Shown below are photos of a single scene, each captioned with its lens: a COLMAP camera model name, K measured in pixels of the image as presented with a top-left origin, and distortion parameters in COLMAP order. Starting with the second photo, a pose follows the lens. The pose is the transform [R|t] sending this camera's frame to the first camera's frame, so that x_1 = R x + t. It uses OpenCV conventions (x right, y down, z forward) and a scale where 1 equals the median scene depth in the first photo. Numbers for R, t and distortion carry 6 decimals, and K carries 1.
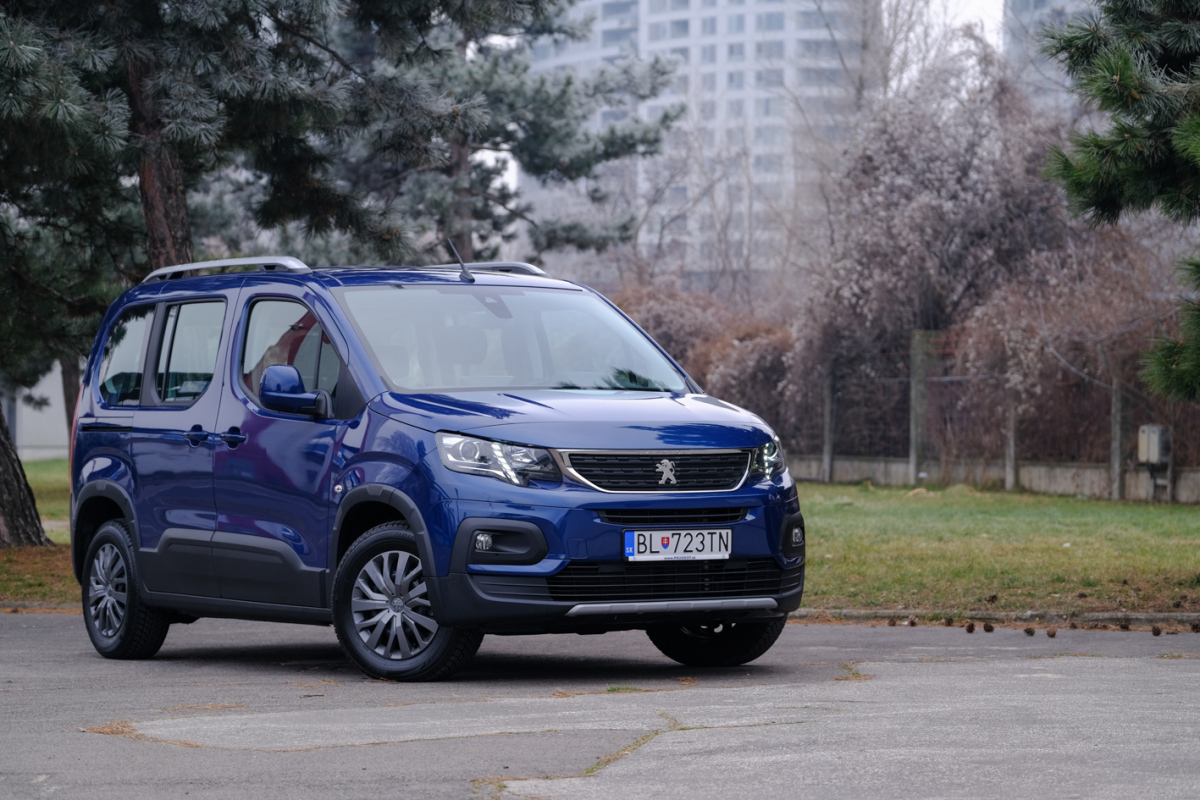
lens RADIAL K [[3476.2, 0, 600.0], [0, 3476.2, 400.0], [0, 0, 1]] dist [0.069335, -0.055342]
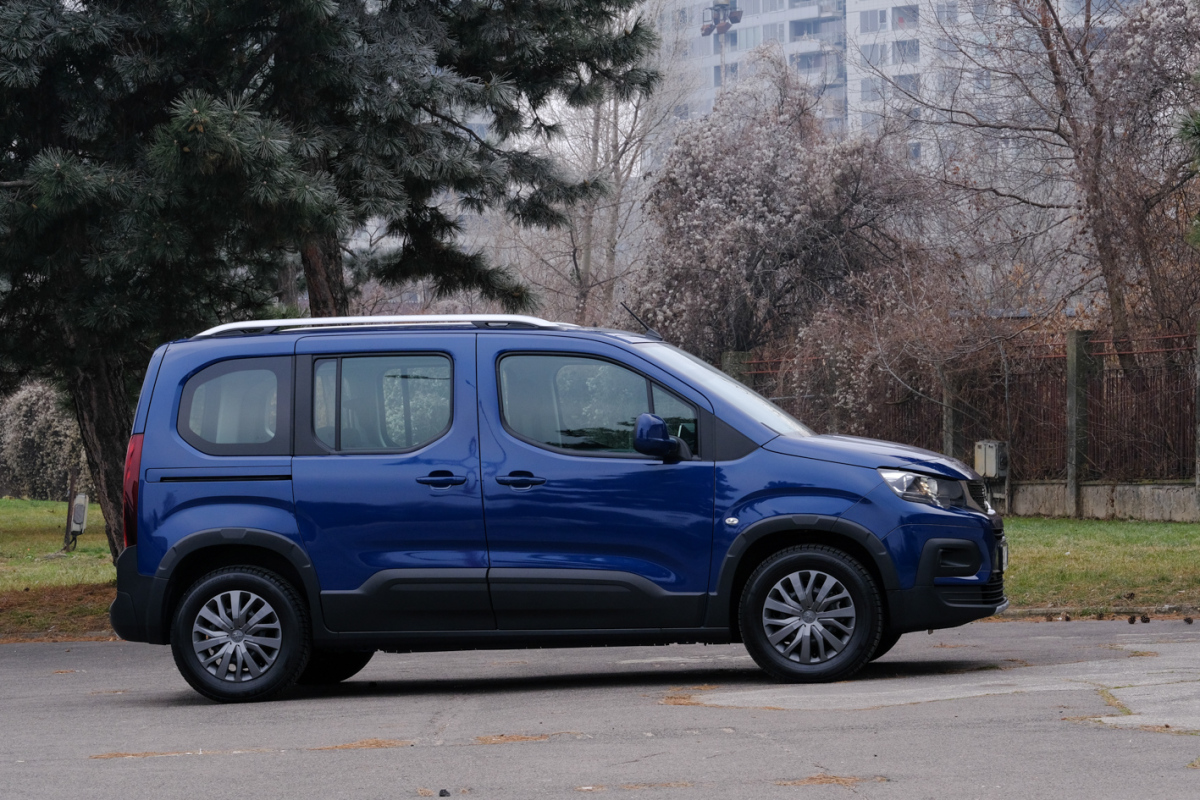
lens RADIAL K [[3767.0, 0, 600.0], [0, 3767.0, 400.0], [0, 0, 1]] dist [0.071177, 0.510989]
pose [[0.993914, -0.023884, 0.107542, -0.075297], [0.024433, 0.999694, -0.003790, -0.003353], [-0.107419, 0.006394, 0.994193, -0.095447]]
